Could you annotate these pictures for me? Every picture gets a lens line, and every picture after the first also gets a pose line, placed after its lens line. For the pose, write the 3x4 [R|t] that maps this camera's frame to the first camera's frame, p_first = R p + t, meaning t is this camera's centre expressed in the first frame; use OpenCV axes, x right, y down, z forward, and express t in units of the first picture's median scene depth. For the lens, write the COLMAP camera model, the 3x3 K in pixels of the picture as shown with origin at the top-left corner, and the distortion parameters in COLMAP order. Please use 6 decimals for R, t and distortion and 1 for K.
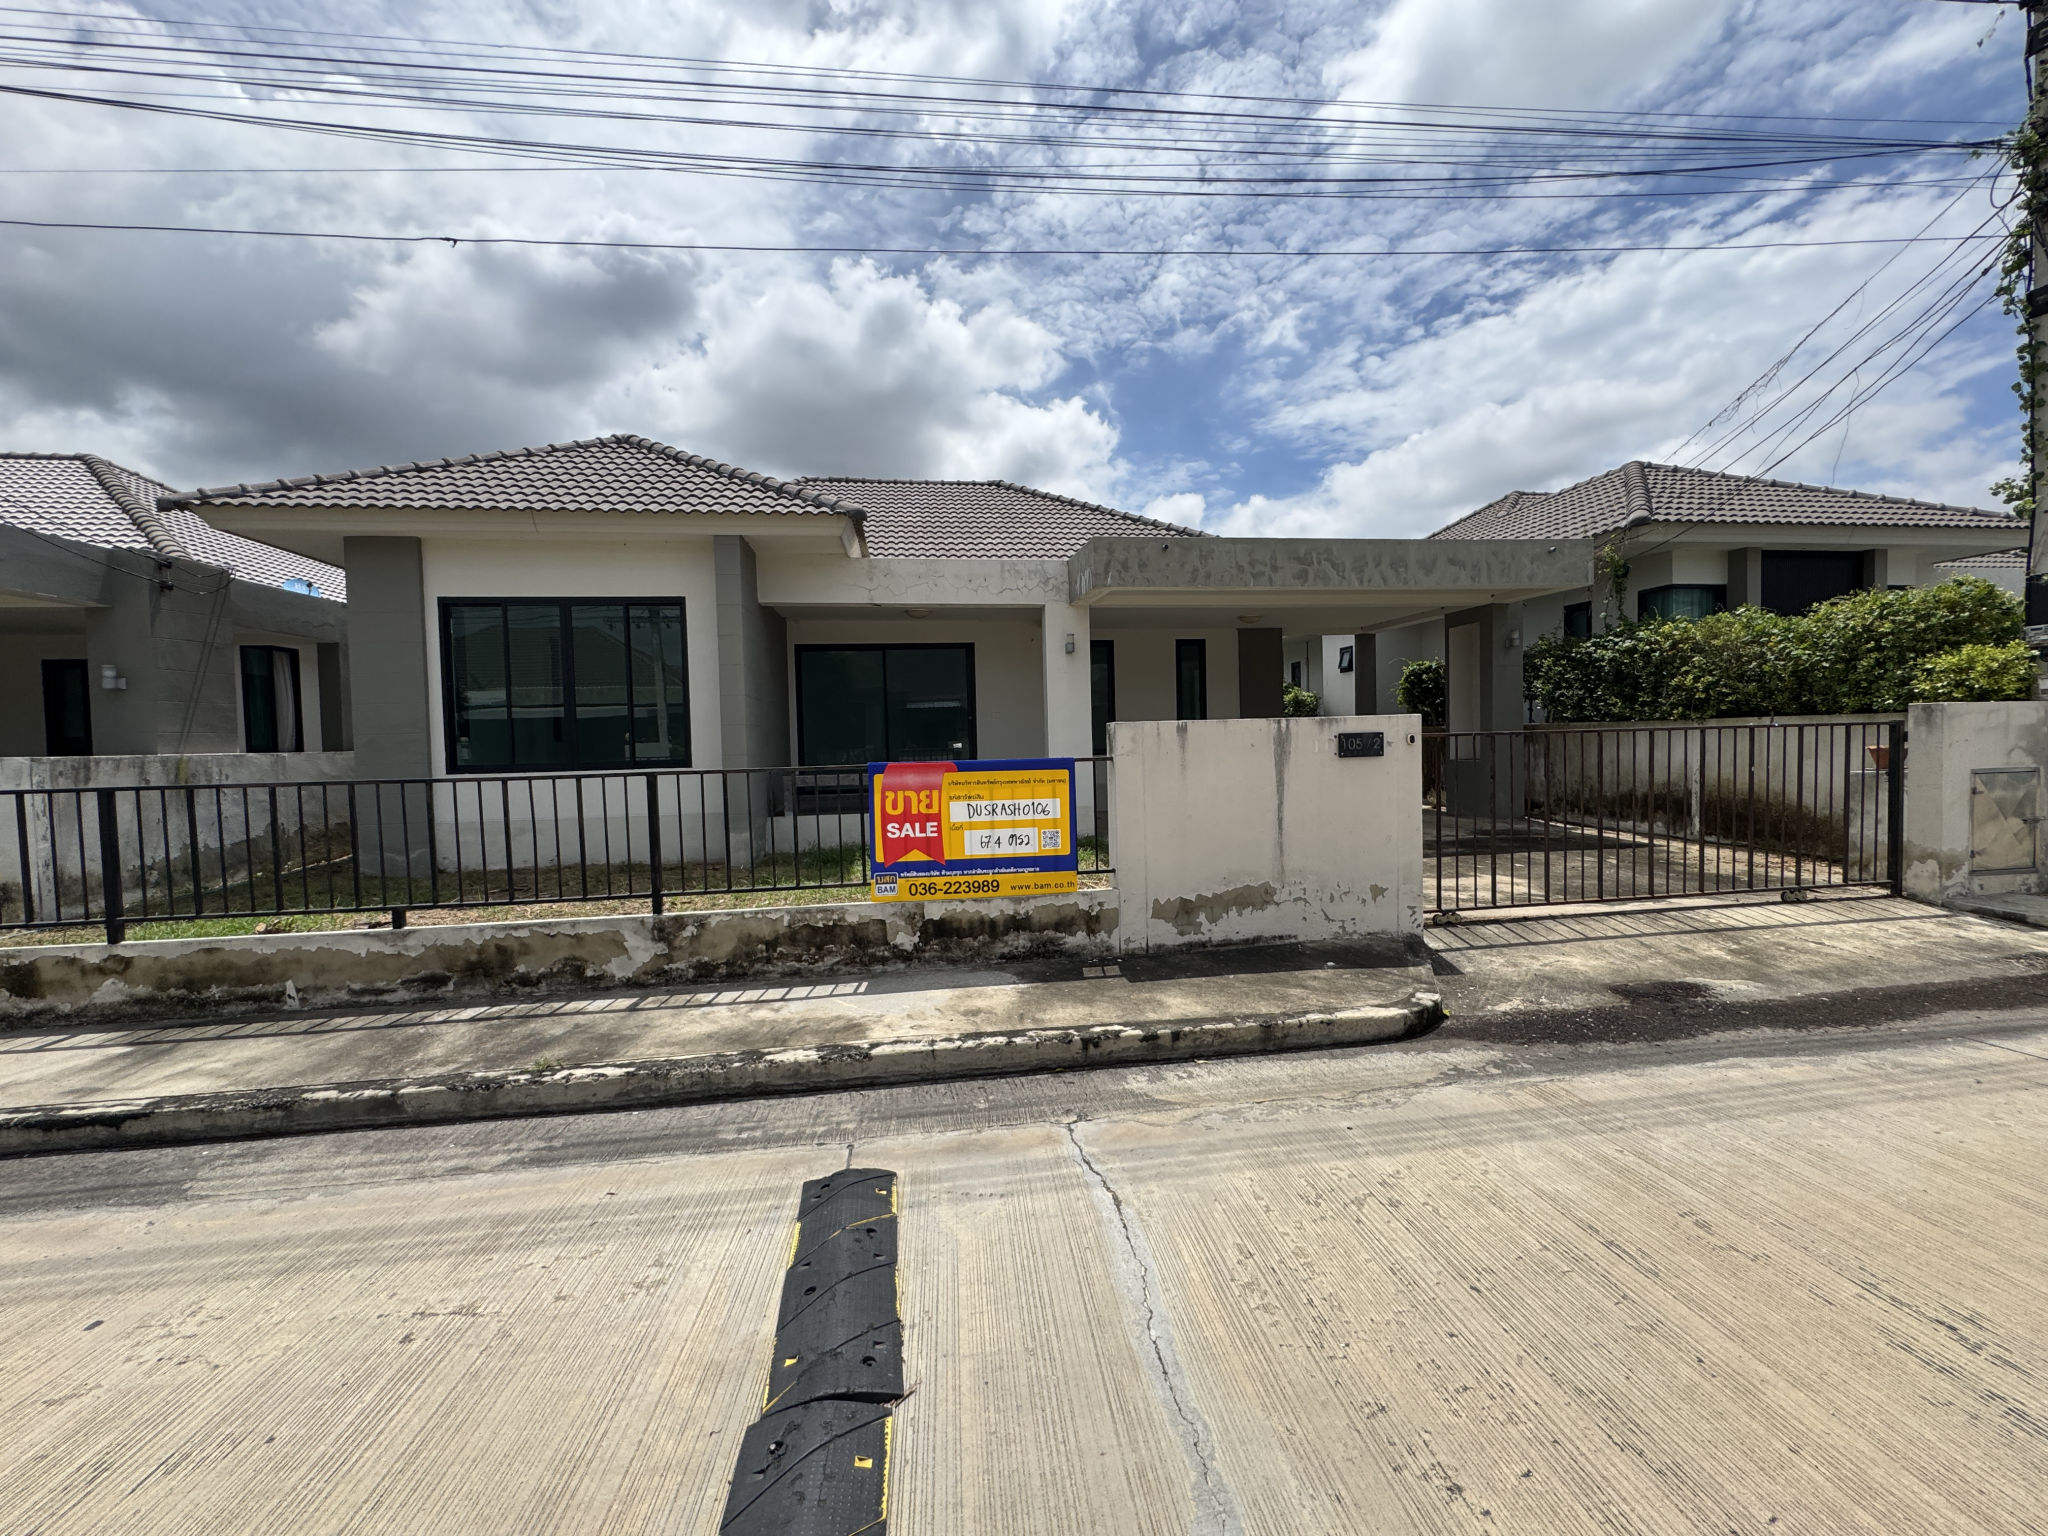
lens RADIAL K [[812.9, 0, 1023.9], [0, 812.9, 762.7], [0, 0, 1]] dist [-0.002511, 0.000422]
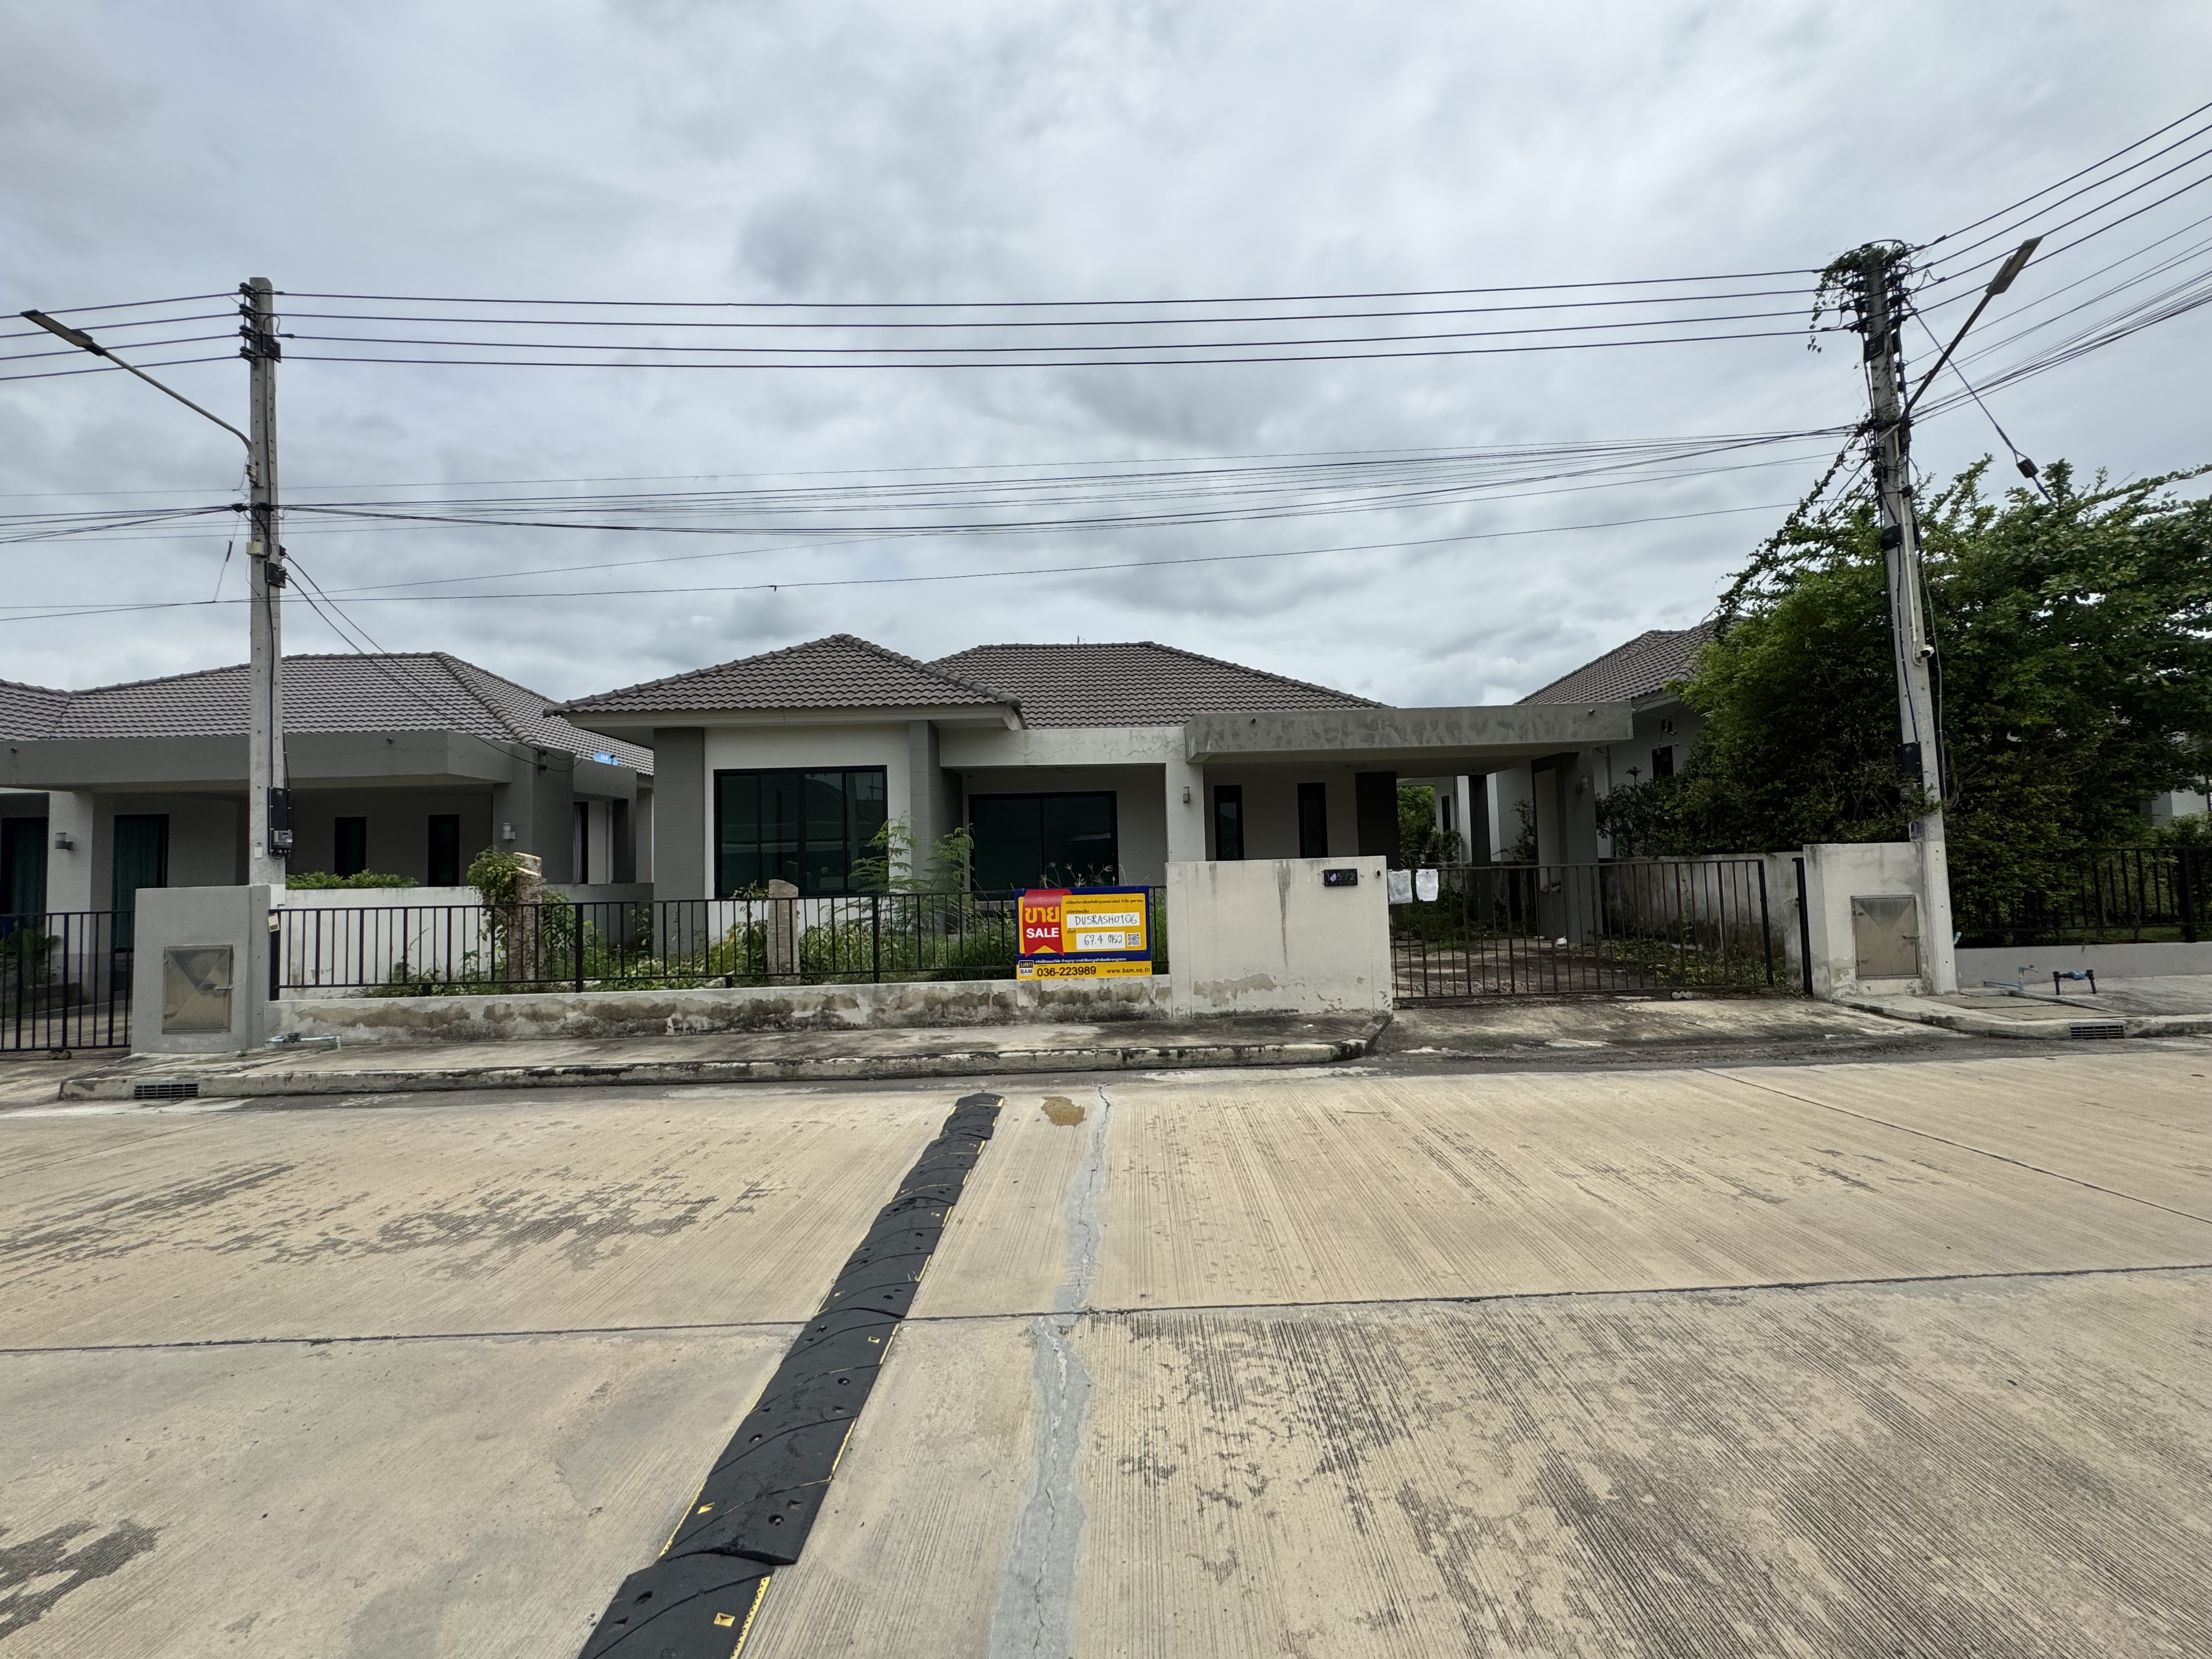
lens RADIAL K [[877.9, 0, 1106.8], [0, 877.9, 824.1], [0, 0, 1]] dist [-0.002511, 0.000422]
pose [[0.992116, -0.008541, -0.125034, 0.187176], [-0.001640, 0.996704, -0.081103, 0.010121], [0.125315, 0.080669, 0.988832, -0.581867]]
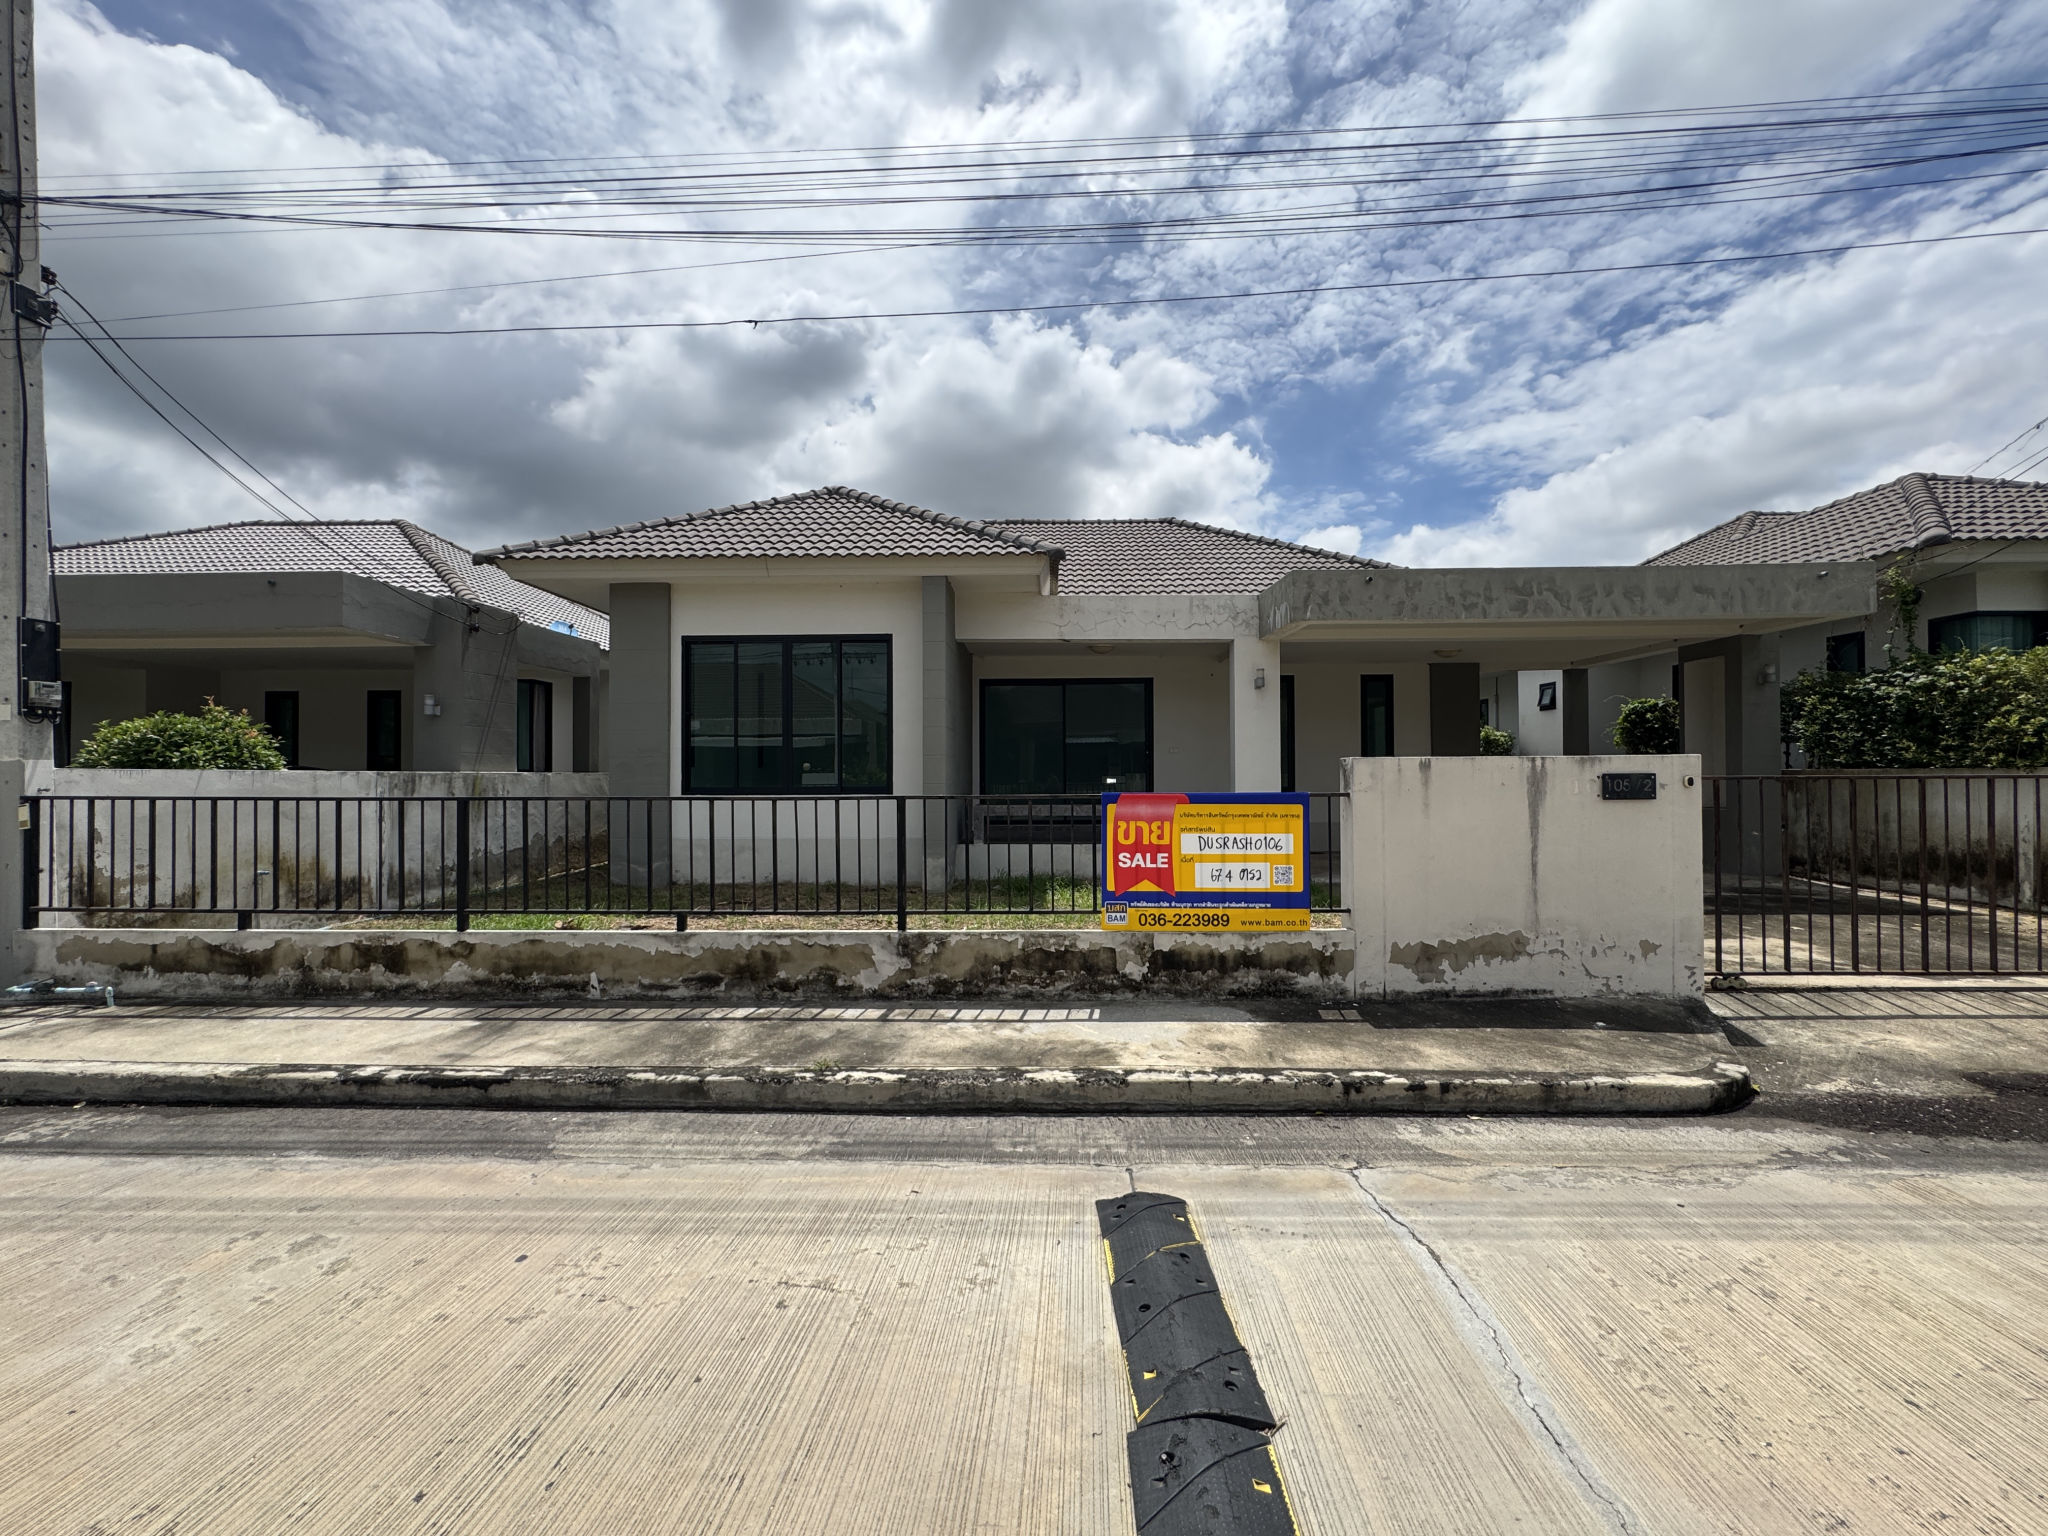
lens RADIAL K [[812.9, 0, 1027.1], [0, 812.9, 762.6], [0, 0, 1]] dist [-0.002511, 0.000422]
pose [[0.985845, 0.018553, -0.166628, -0.100679], [-0.025827, 0.998801, -0.041598, 0.006573], [0.165656, 0.045312, 0.985142, -0.021591]]
